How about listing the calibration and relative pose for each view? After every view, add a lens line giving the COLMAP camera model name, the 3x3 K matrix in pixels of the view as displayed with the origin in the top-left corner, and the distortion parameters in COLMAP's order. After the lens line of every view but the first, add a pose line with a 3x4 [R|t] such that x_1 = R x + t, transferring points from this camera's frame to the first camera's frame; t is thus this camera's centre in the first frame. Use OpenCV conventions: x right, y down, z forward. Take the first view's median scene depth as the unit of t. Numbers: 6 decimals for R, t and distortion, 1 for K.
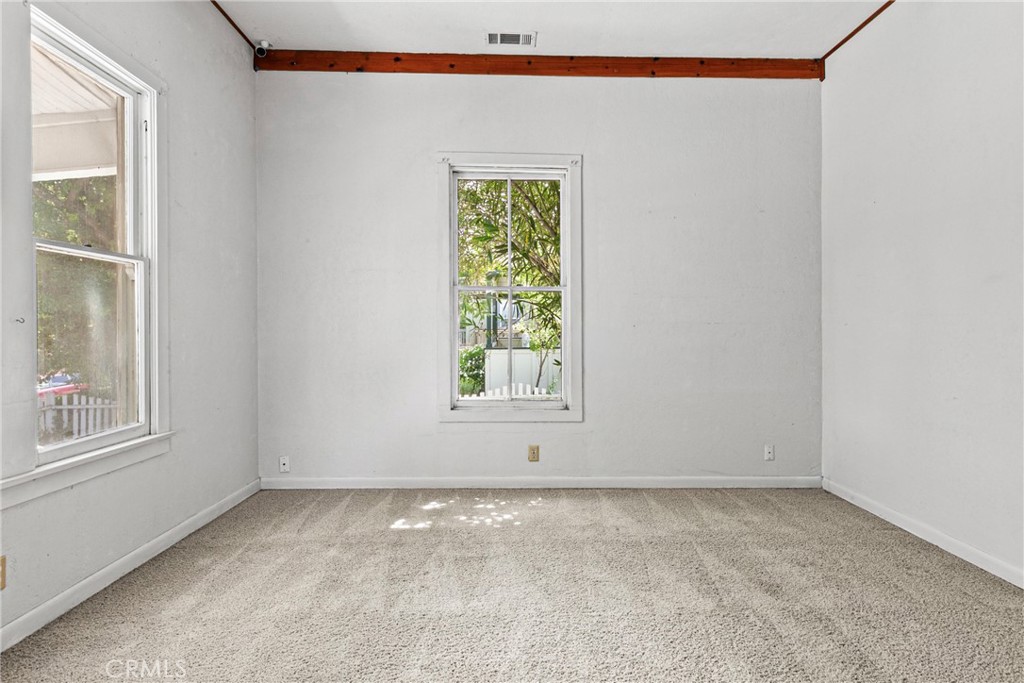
lens RADIAL K [[547.6, 0, 517.4], [0, 547.6, 331.2], [0, 0, 1]] dist [0.002491, -0.000275]
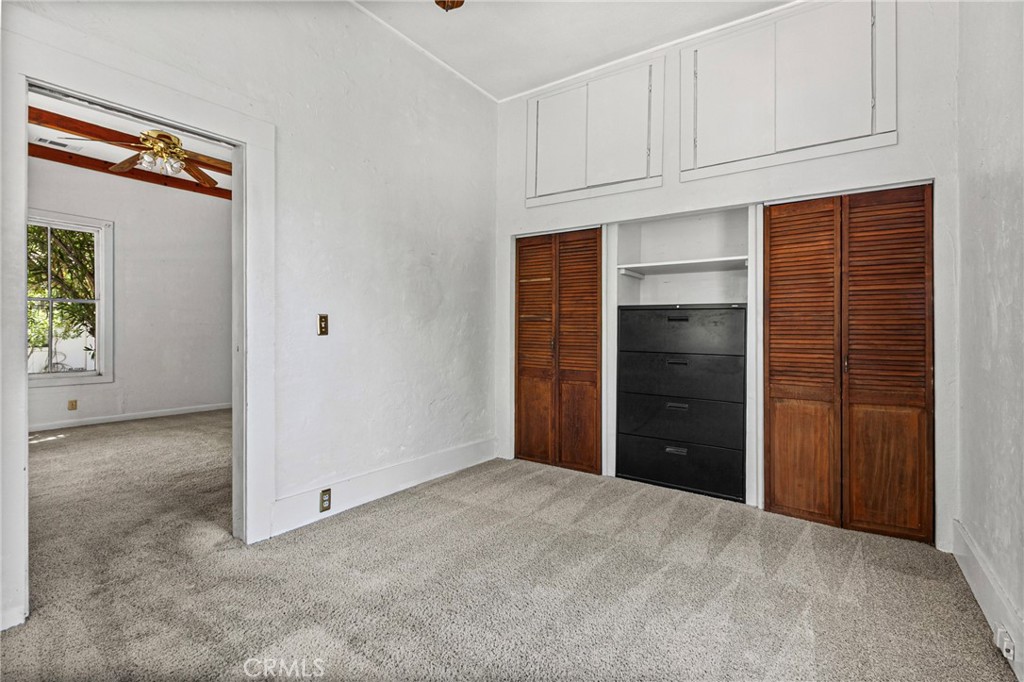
lens RADIAL K [[467.1, 0, 516.6], [0, 467.1, 327.9], [0, 0, 1]] dist [0.014083, -0.000058]
pose [[0.593626, 0.007286, 0.804708, -0.313766], [0.004209, 0.999917, -0.012158, 0.024561], [-0.804730, 0.010604, 0.593546, -0.851240]]
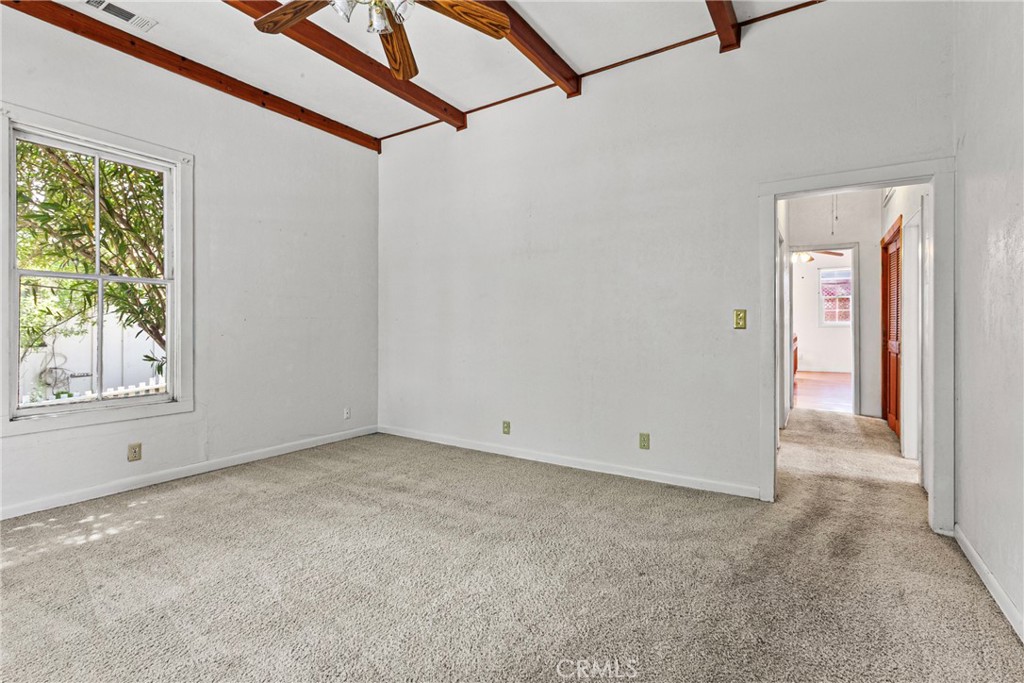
lens RADIAL K [[471.7, 0, 523.2], [0, 471.7, 320.5], [0, 0, 1]] dist [-0.000329, 0.000089]
pose [[0.554535, 0.006992, 0.832131, -0.285690], [0.003032, 0.999941, -0.010423, 0.004676], [-0.832155, 0.008303, 0.554481, -0.019271]]
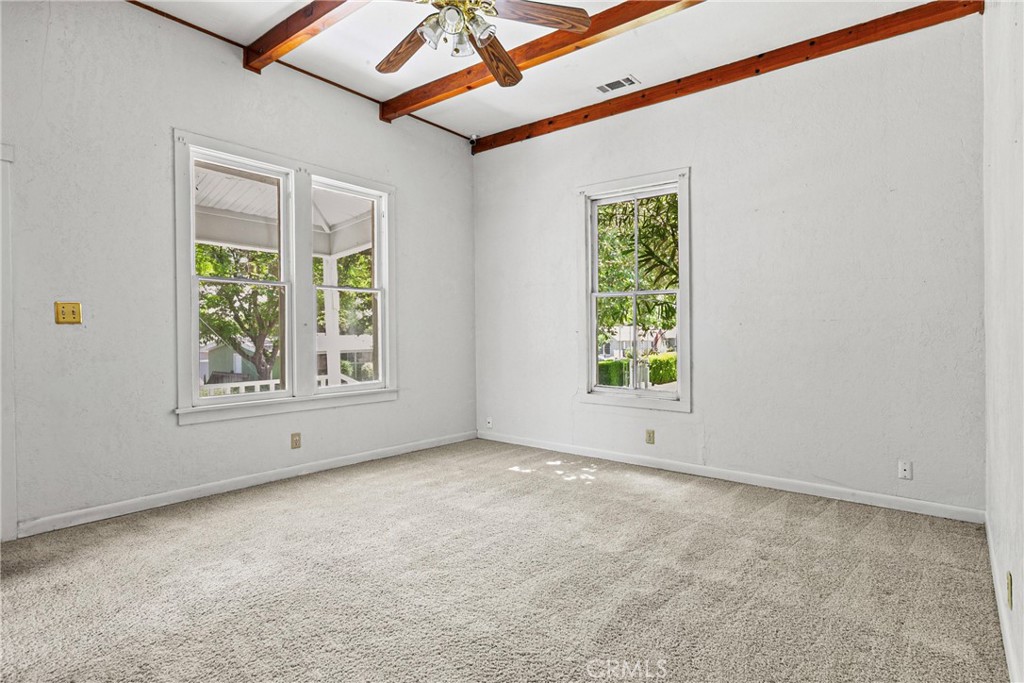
lens RADIAL K [[547.6, 0, 517.4], [0, 547.6, 331.2], [0, 0, 1]] dist [0.002491, -0.000275]
pose [[0.758682, -0.002177, -0.651458, 0.576468], [0.001586, 0.999998, -0.001495, 0.005138], [0.651459, 0.000101, 0.758684, -0.046574]]
